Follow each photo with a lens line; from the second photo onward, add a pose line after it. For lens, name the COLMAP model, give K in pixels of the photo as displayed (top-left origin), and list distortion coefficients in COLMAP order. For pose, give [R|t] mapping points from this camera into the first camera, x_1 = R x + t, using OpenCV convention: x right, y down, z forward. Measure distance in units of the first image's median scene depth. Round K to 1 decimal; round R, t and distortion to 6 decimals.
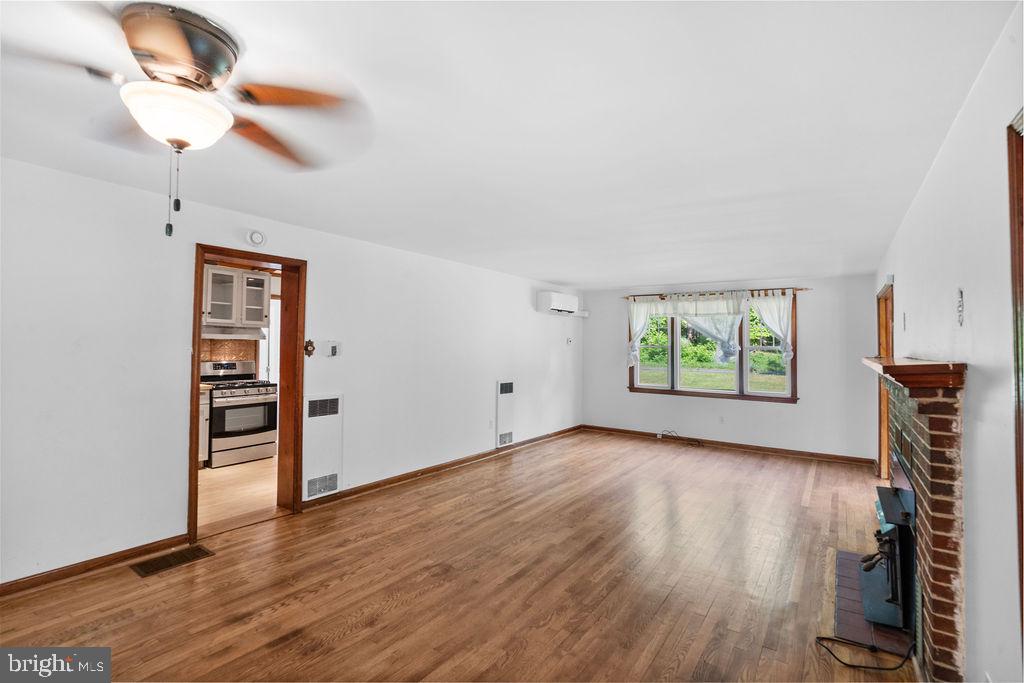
lens RADIAL K [[478.5, 0, 508.7], [0, 478.5, 342.4], [0, 0, 1]] dist [-0.009269, -0.000283]
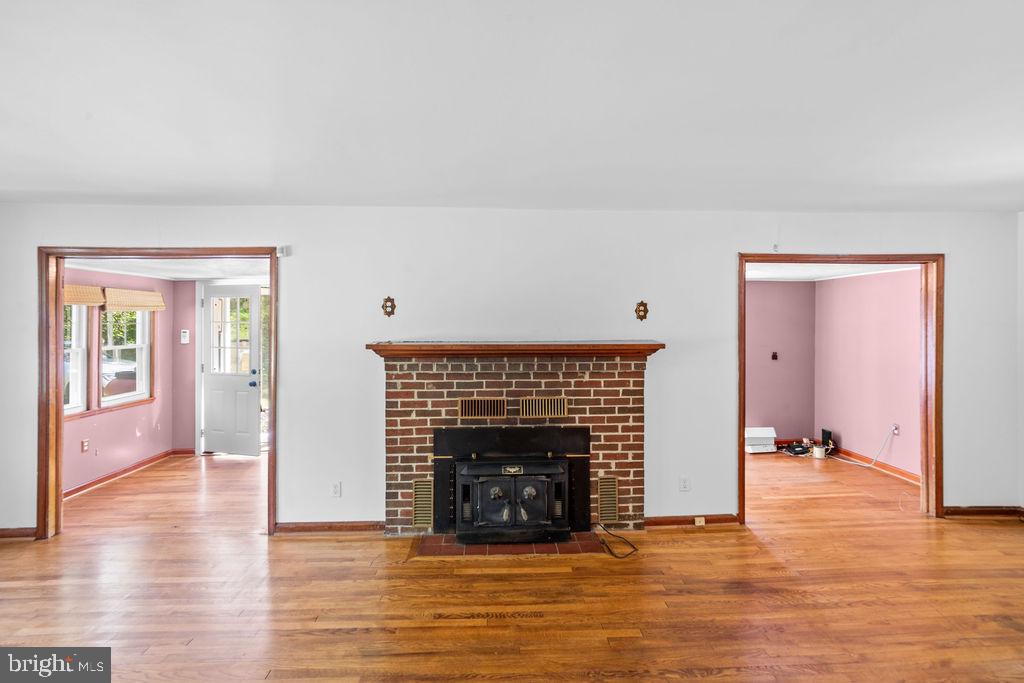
lens RADIAL K [[488.4, 0, 508.2], [0, 488.4, 320.1], [0, 0, 1]] dist [-0.010042, 0.000088]
pose [[-0.609213, -0.009682, 0.792948, -0.104575], [-0.010885, 0.999933, 0.003846, -0.014798], [-0.792932, -0.006289, -0.609278, 0.981223]]
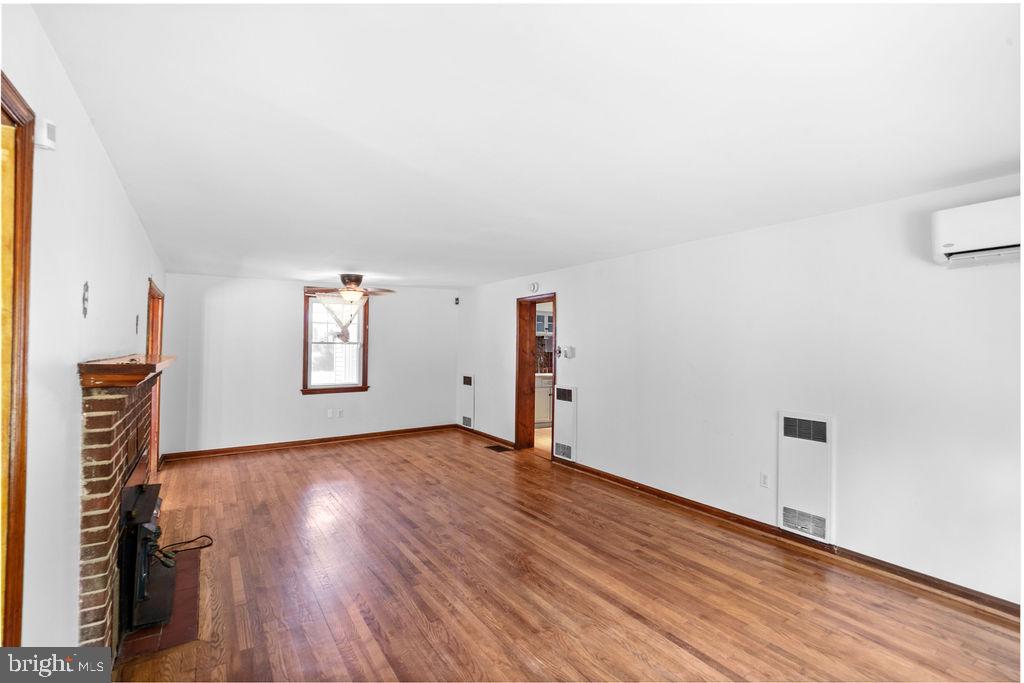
lens RADIAL K [[478.5, 0, 508.7], [0, 478.5, 342.4], [0, 0, 1]] dist [-0.009269, -0.000283]
pose [[-0.380256, -0.021033, -0.924642, 0.800256], [-0.002839, 0.999763, -0.021574, 0.013111], [0.924877, -0.005578, -0.380226, 1.152962]]
